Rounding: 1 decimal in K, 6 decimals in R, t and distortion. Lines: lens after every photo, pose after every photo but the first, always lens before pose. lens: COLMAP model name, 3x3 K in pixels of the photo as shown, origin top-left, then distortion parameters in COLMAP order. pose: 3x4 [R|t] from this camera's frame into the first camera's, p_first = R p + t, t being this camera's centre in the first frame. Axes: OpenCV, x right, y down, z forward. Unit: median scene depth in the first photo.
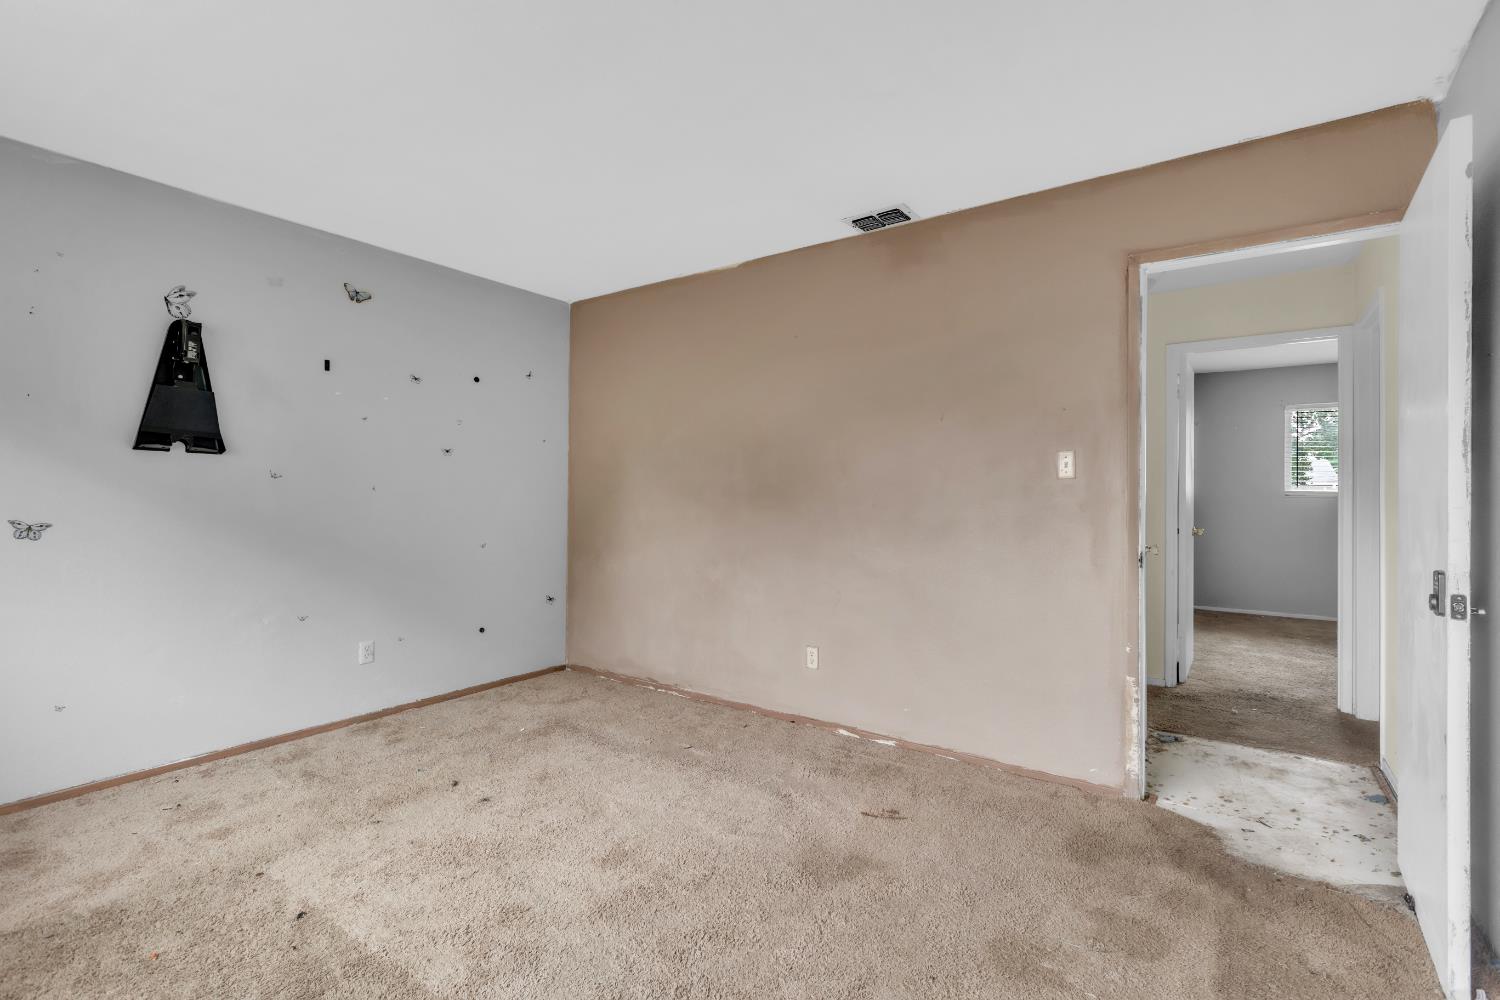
lens RADIAL K [[685.2, 0, 750.0], [0, 685.2, 500.0], [0, 0, 1]] dist [-0.002257, -0.000688]
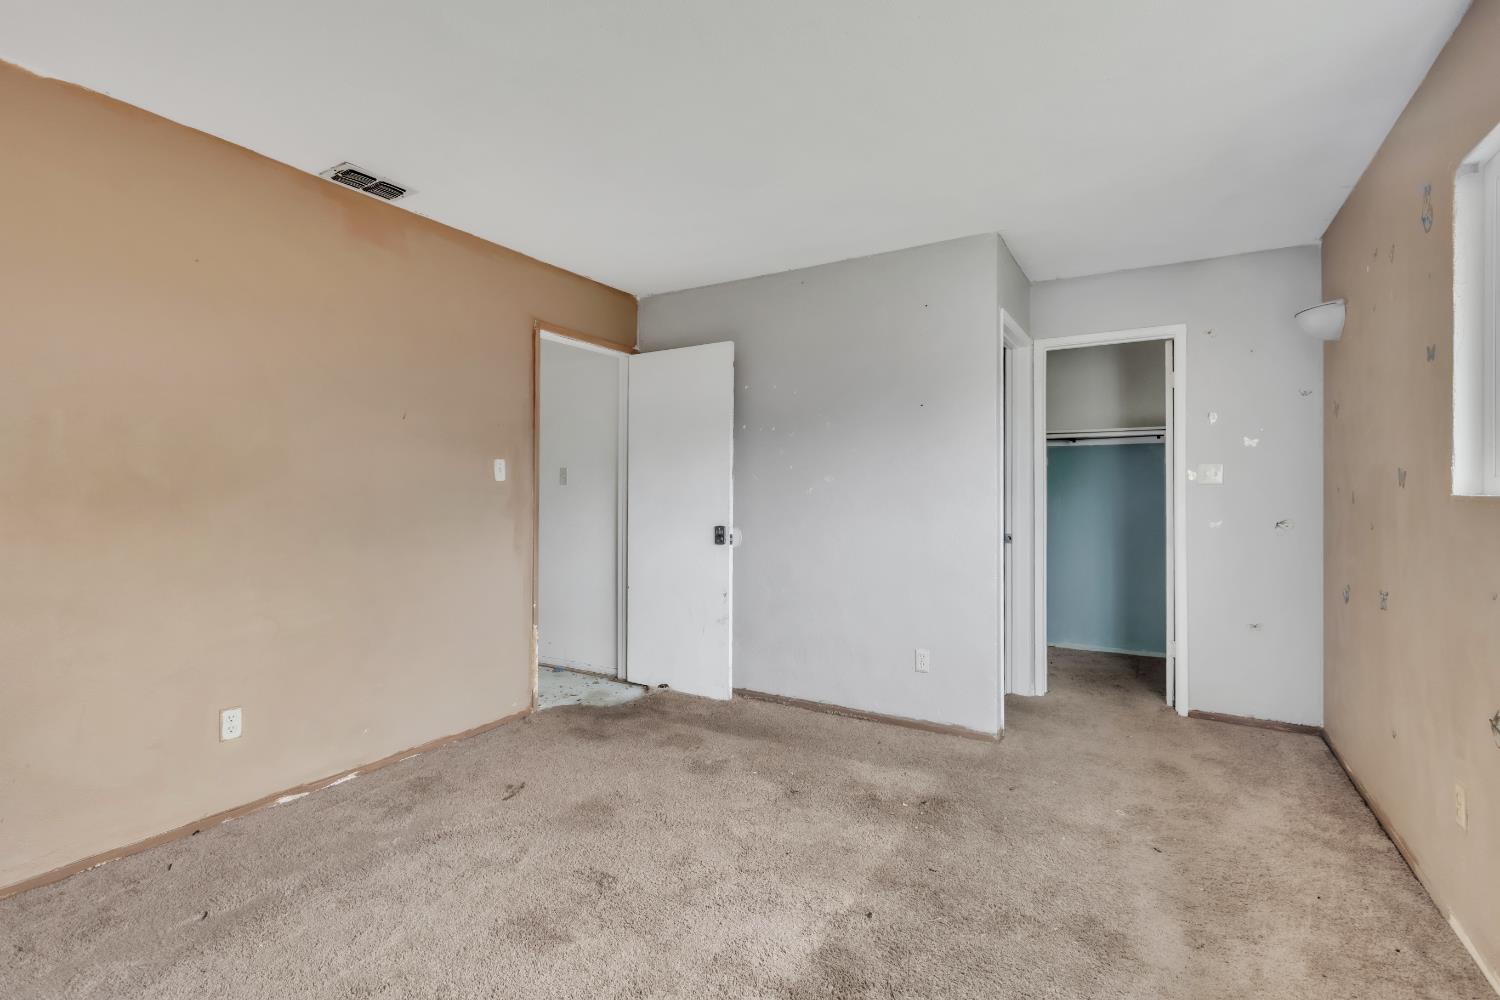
lens RADIAL K [[680.4, 0, 736.9], [0, 680.4, 509.4], [0, 0, 1]] dist [0.000281, -0.000083]
pose [[-0.069730, -0.024056, 0.997276, -0.651237], [0.008918, 0.999654, 0.024737, -0.005503], [-0.997526, 0.010619, -0.069492, 0.527813]]
